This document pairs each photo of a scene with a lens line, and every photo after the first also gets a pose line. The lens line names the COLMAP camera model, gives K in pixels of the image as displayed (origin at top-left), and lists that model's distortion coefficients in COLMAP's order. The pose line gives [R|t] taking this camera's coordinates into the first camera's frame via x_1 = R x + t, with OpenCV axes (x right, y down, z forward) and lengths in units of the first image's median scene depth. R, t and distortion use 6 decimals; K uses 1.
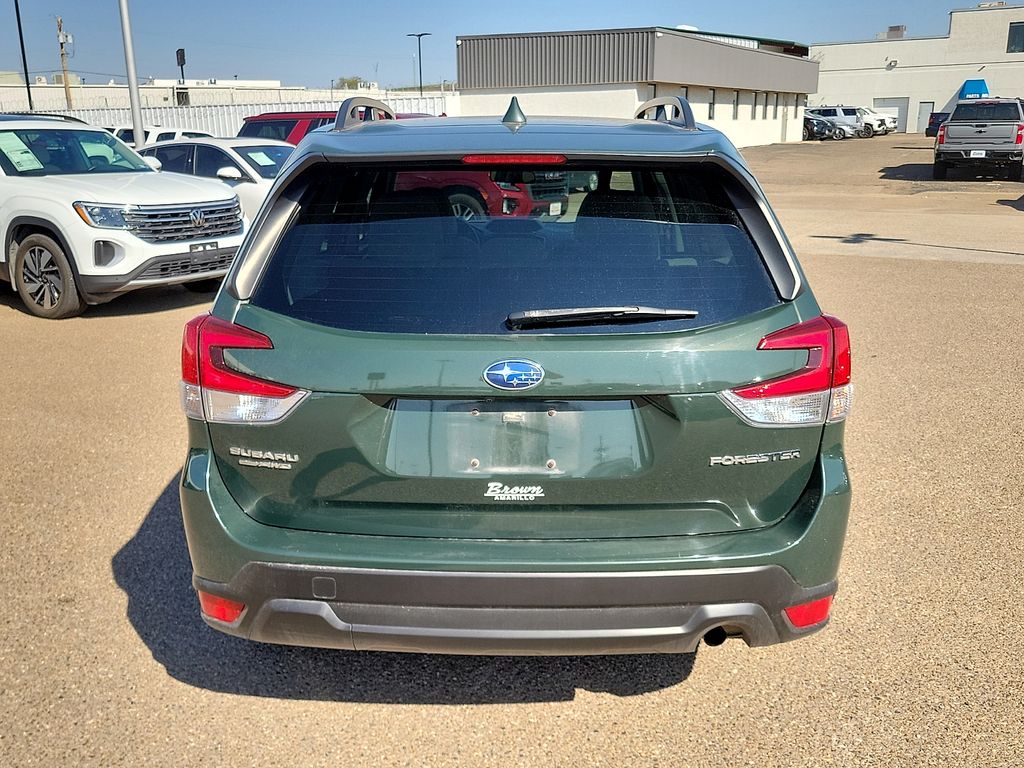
lens RADIAL K [[976.0, 0, 508.7], [0, 976.0, 417.2], [0, 0, 1]] dist [0.030445, 0.000000]
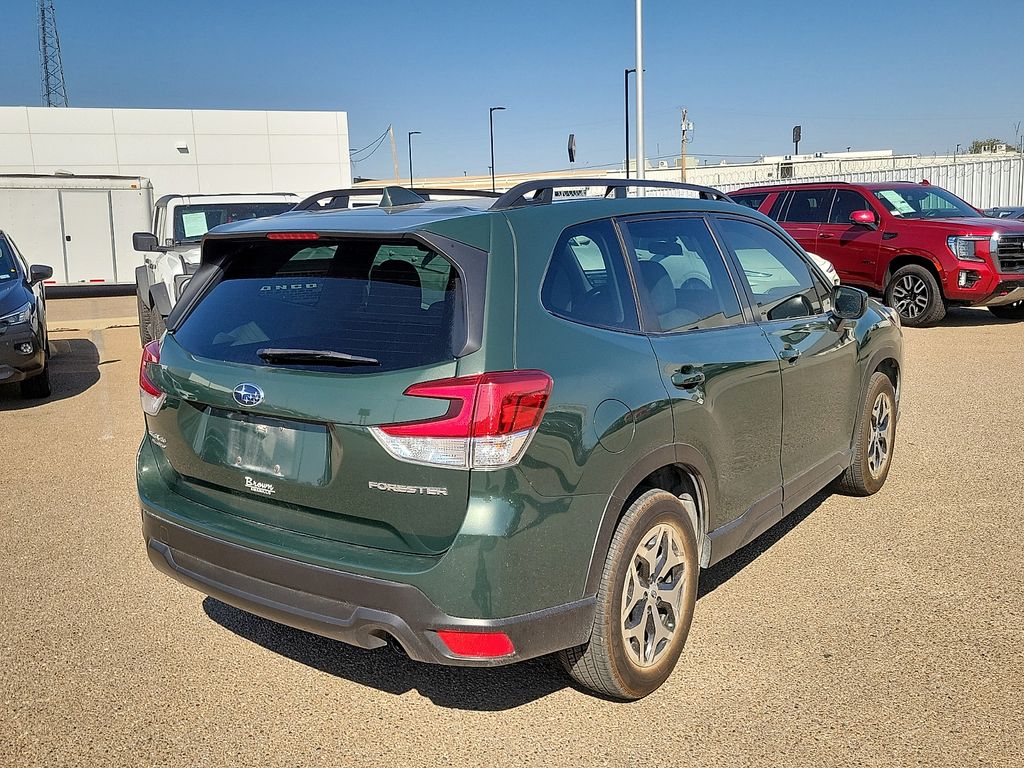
lens RADIAL K [[976.0, 0, 484.2], [0, 976.0, 397.2], [0, 0, 1]] dist [0.030445, 0.000000]
pose [[0.797824, 0.094001, -0.595517, 0.983262], [-0.145789, 0.988536, -0.039278, -0.032687], [0.584997, 0.118157, 0.802382, 0.107360]]
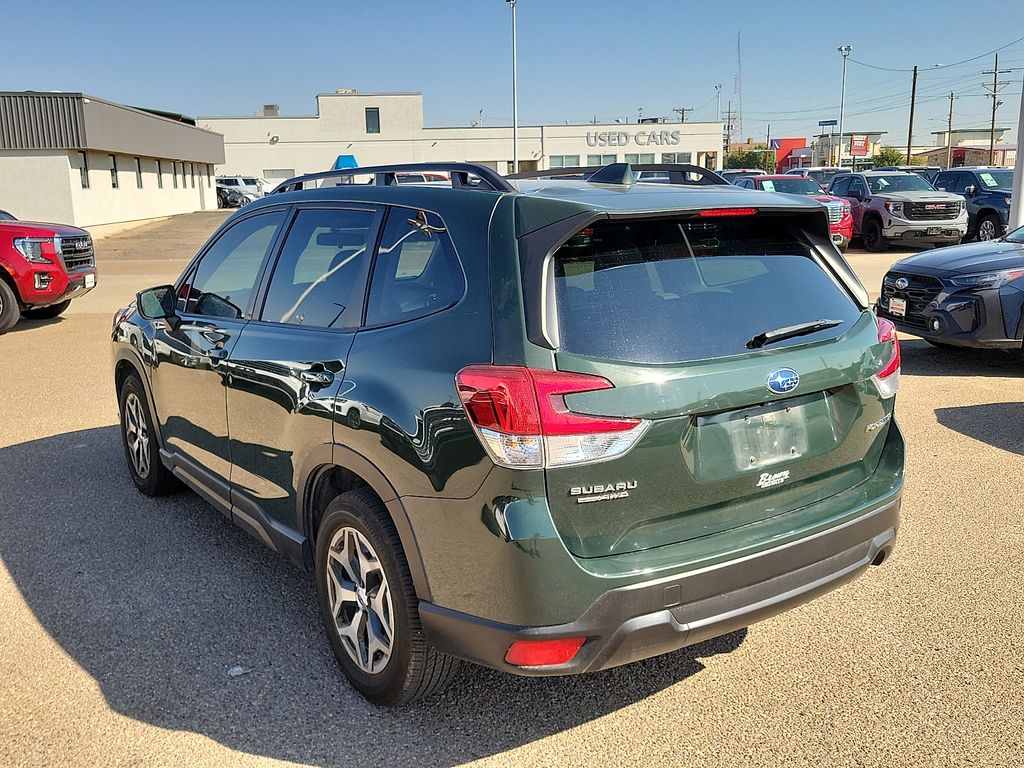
lens RADIAL K [[954.6, 0, 519.0], [0, 954.6, 400.4], [0, 0, 1]] dist [0.042036, 0.000000]
pose [[0.800184, -0.134719, 0.584428, -0.908239], [0.179710, 0.983530, -0.019335, -0.051962], [-0.572198, 0.120499, 0.811215, 0.190995]]
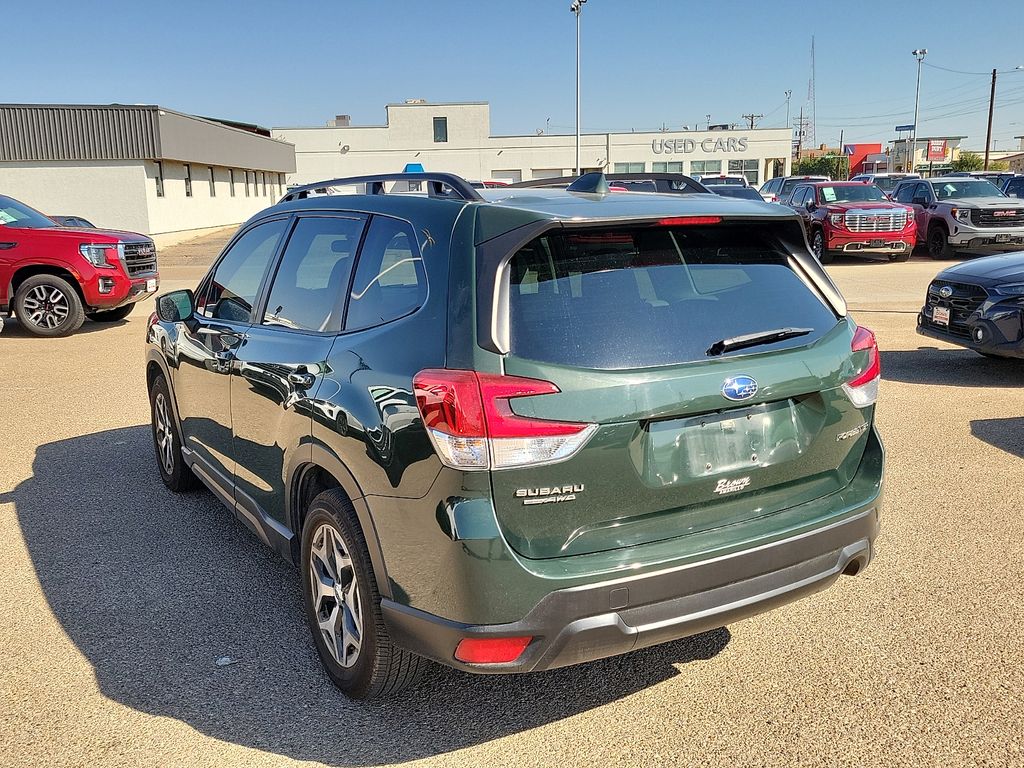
lens RADIAL K [[954.6, 0, 518.9], [0, 954.6, 391.6], [0, 0, 1]] dist [0.042036, 0.000000]
pose [[0.842498, -0.114663, 0.526354, -0.816138], [0.163567, 0.985405, -0.047145, -0.025616], [-0.513266, 0.125813, 0.848957, 0.096316]]
